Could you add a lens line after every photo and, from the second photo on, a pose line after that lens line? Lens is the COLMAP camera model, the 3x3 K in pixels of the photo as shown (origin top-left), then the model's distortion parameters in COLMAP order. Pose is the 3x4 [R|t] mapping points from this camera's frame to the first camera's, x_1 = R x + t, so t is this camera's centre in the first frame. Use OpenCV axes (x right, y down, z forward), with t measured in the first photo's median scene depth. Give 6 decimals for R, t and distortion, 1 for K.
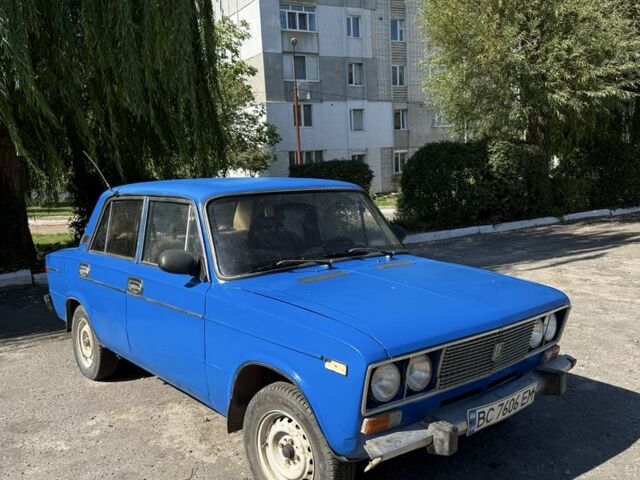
lens RADIAL K [[594.1, 0, 315.9], [0, 594.1, 242.5], [0, 0, 1]] dist [0.073560, 0.000000]
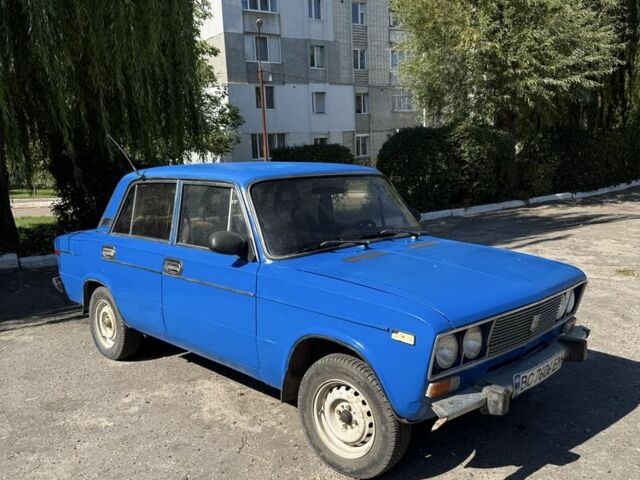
lens RADIAL K [[594.1, 0, 321.7], [0, 594.1, 239.8], [0, 0, 1]] dist [0.073560, 0.000000]
pose [[0.996861, -0.004787, 0.079026, -0.108179], [0.002925, 0.999716, 0.023666, 0.001937], [-0.079117, -0.023361, 0.996592, -0.039918]]
